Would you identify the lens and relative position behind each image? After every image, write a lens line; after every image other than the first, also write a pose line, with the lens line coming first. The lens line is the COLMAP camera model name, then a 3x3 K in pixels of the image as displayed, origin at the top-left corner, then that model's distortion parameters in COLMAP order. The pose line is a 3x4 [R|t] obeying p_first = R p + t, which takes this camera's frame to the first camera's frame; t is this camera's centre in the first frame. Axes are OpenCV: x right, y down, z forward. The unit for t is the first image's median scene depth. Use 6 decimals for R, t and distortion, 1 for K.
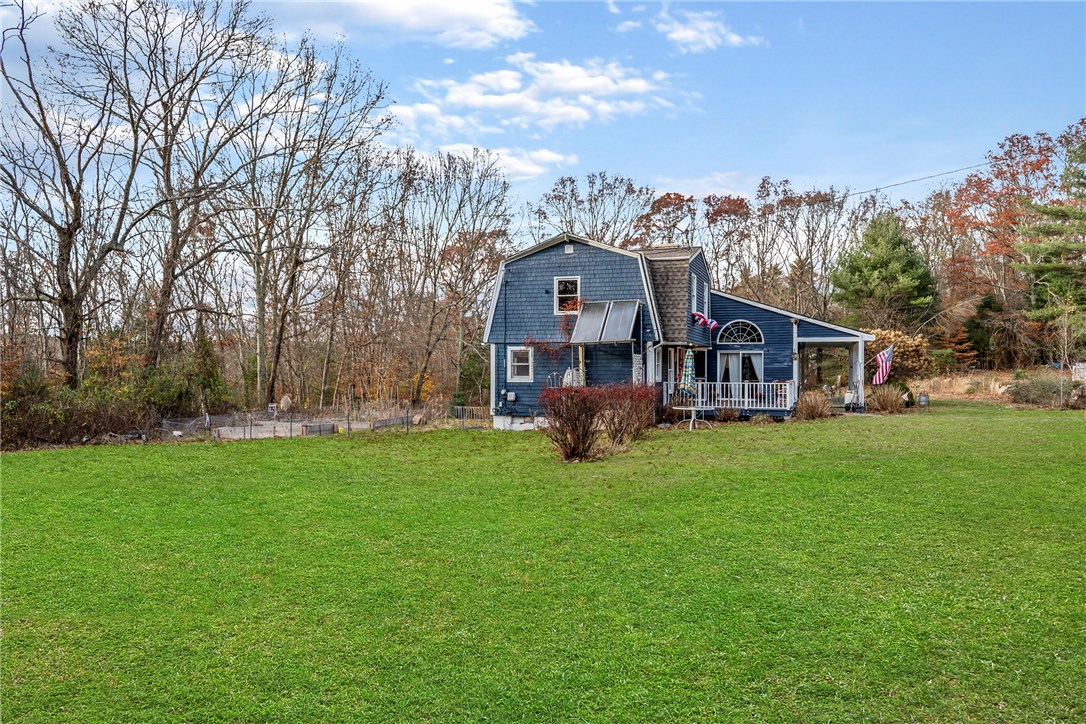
lens RADIAL K [[762.6, 0, 536.9], [0, 762.6, 371.4], [0, 0, 1]] dist [-0.035247, 0.034898]
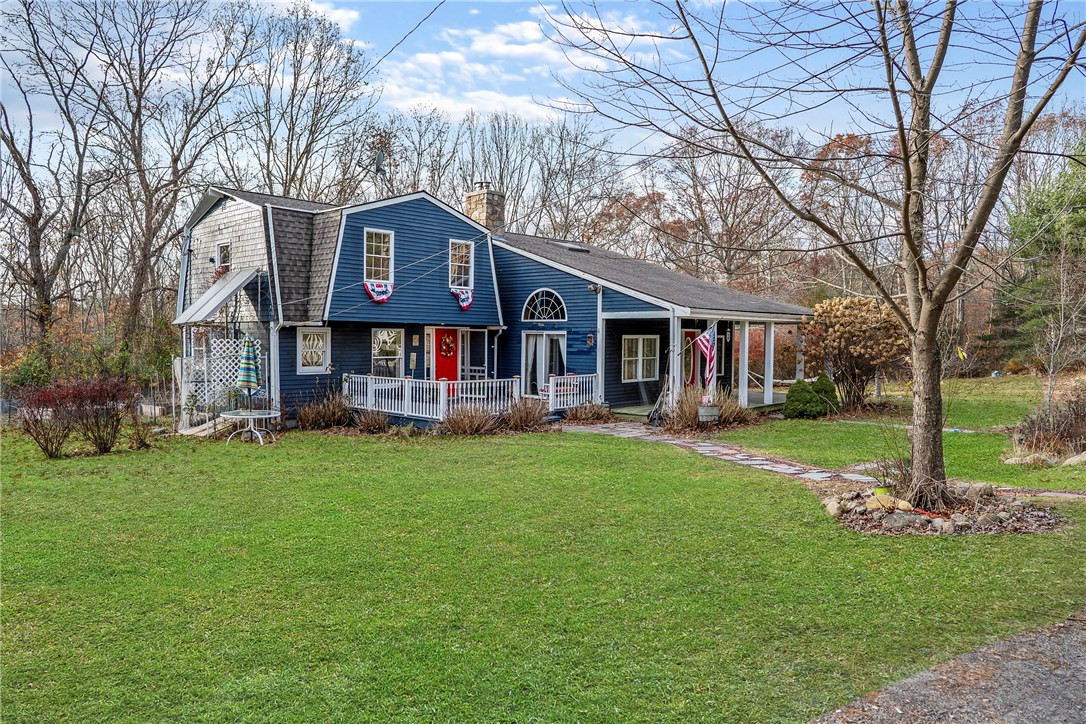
lens RADIAL K [[762.6, 0, 550.6], [0, 762.6, 359.4], [0, 0, 1]] dist [-0.035247, 0.034898]
pose [[0.921625, 0.015151, -0.387787, 0.563026], [-0.007548, 0.999748, 0.021121, -0.015601], [0.388009, -0.016538, 0.921507, 0.330167]]
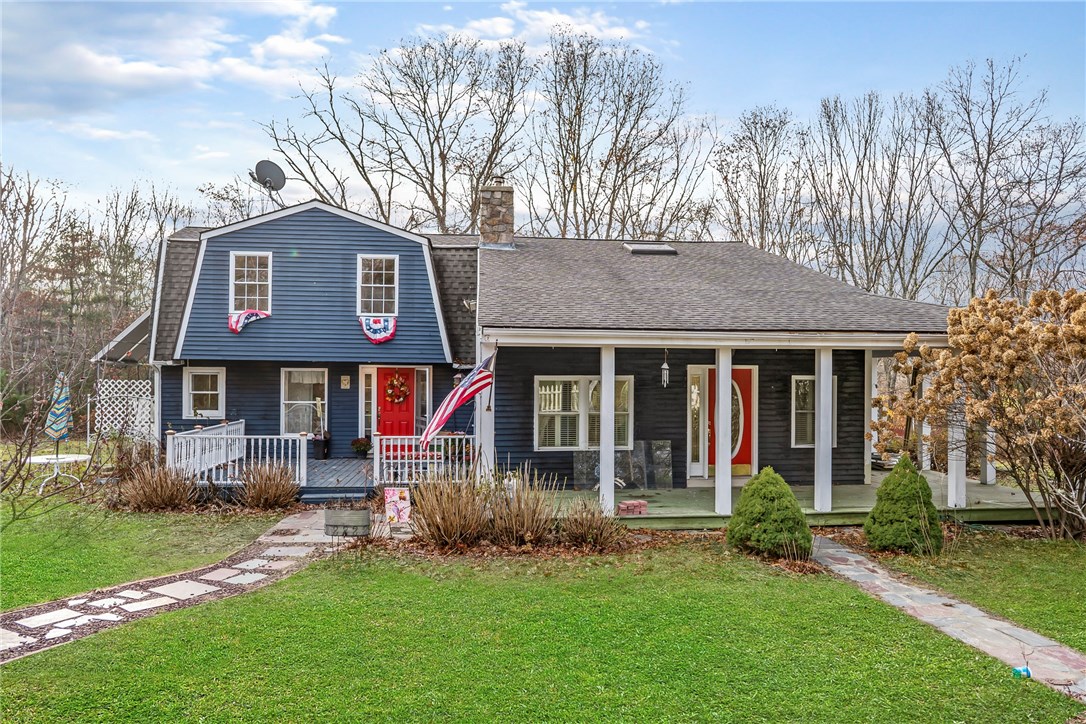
lens RADIAL K [[762.6, 0, 550.1], [0, 762.6, 353.1], [0, 0, 1]] dist [-0.035247, 0.034898]
pose [[0.436024, -0.025342, -0.899578, 0.759859], [-0.012202, 0.999345, -0.034067, -0.021852], [0.899852, 0.025831, 0.435429, 0.825016]]
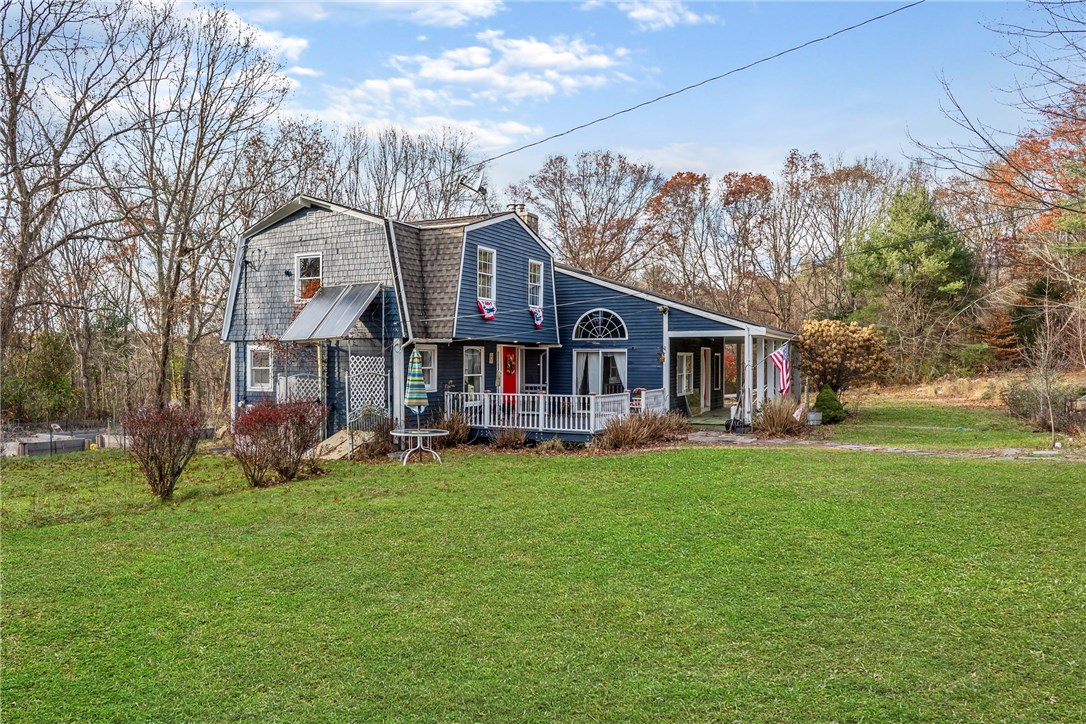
lens RADIAL K [[762.6, 0, 543.7], [0, 762.6, 366.8], [0, 0, 1]] dist [-0.035247, 0.034898]
pose [[0.993748, -0.001195, -0.111641, 0.299708], [0.001138, 0.999999, -0.000578, -0.008803], [0.111641, 0.000447, 0.993748, 0.229244]]
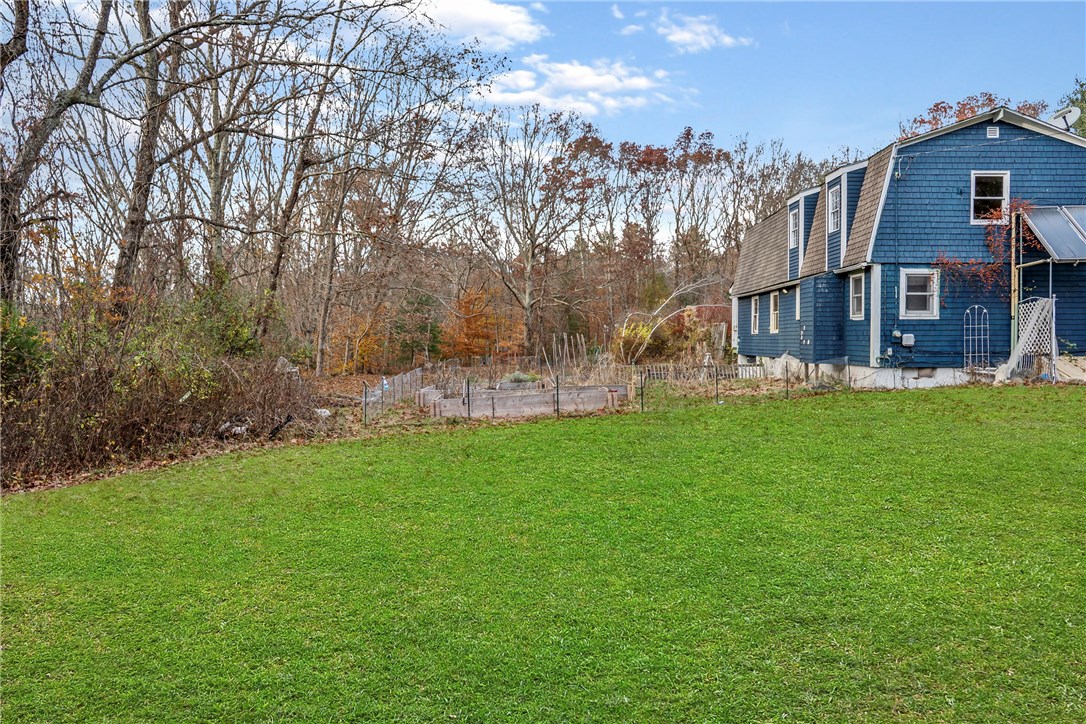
lens RADIAL K [[762.6, 0, 537.8], [0, 762.6, 348.3], [0, 0, 1]] dist [-0.035247, 0.034898]
pose [[0.940797, -0.009472, 0.338839, -0.505238], [0.005795, 0.999913, 0.011859, 0.026180], [-0.338921, -0.009193, 0.940770, 0.396728]]
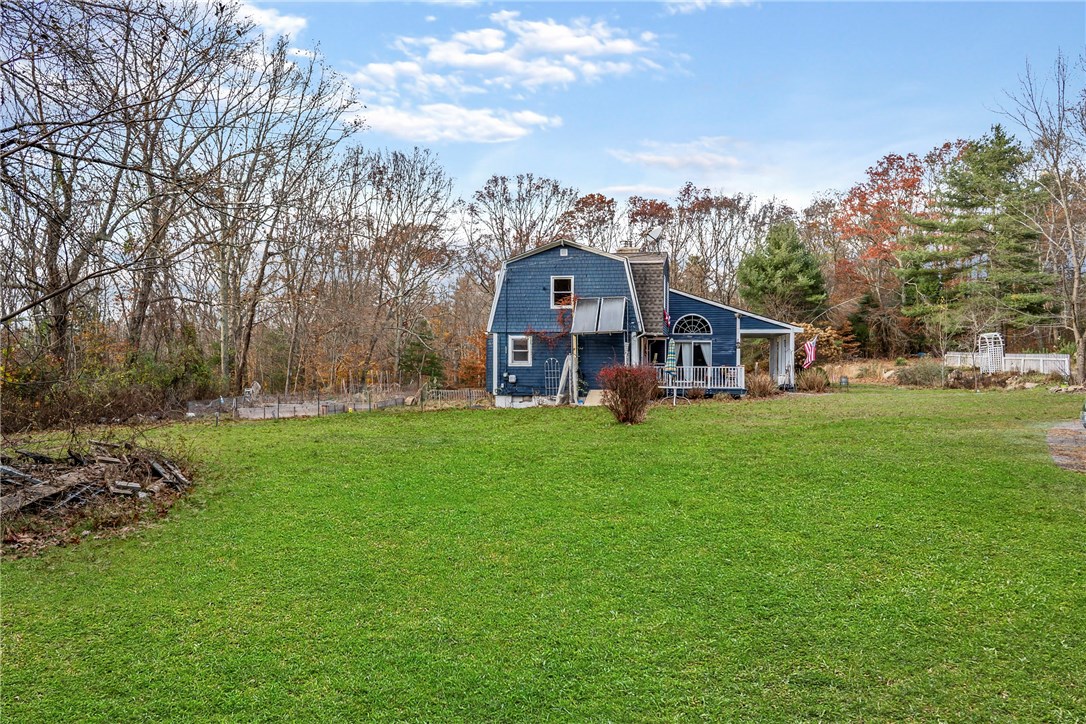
lens RADIAL K [[762.6, 0, 539.3], [0, 762.6, 353.8], [0, 0, 1]] dist [-0.035247, 0.034898]
pose [[0.989291, 0.002196, 0.145942, -0.139079], [-0.000650, 0.999943, -0.010641, 0.006466], [-0.145957, 0.010432, 0.989236, -0.128763]]
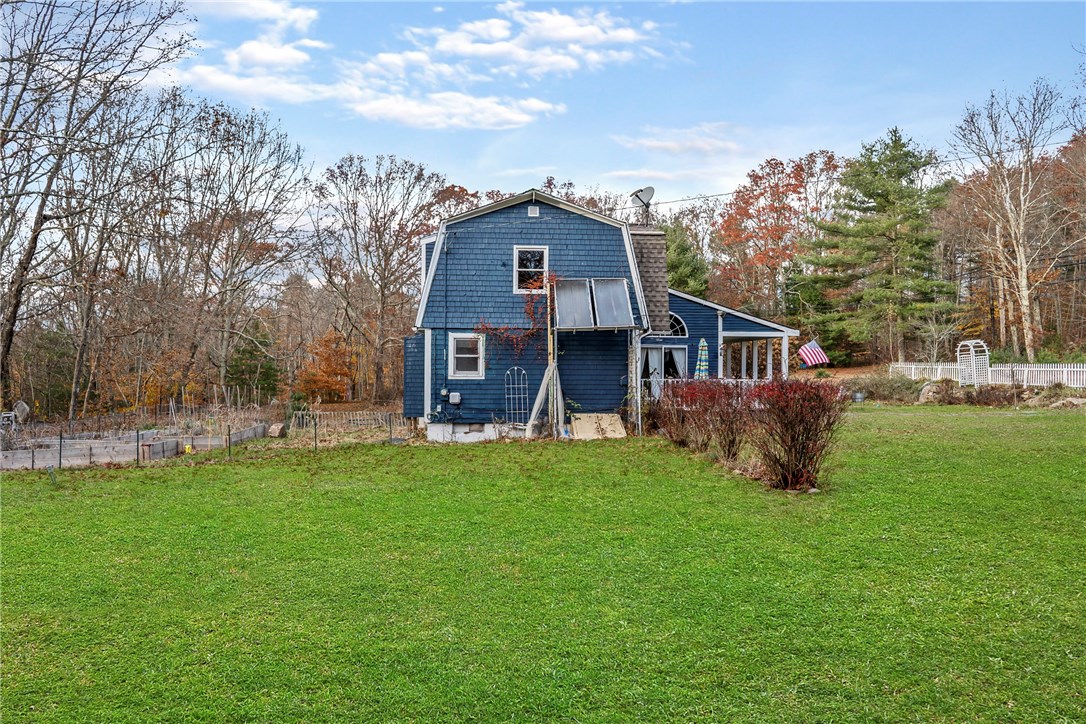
lens RADIAL K [[762.6, 0, 547.6], [0, 762.6, 358.9], [0, 0, 1]] dist [-0.035247, 0.034898]
pose [[0.924361, 0.008296, 0.381429, -0.206440], [-0.000783, 0.999803, -0.019848, 0.007620], [-0.381518, 0.018048, 0.924185, 0.218634]]
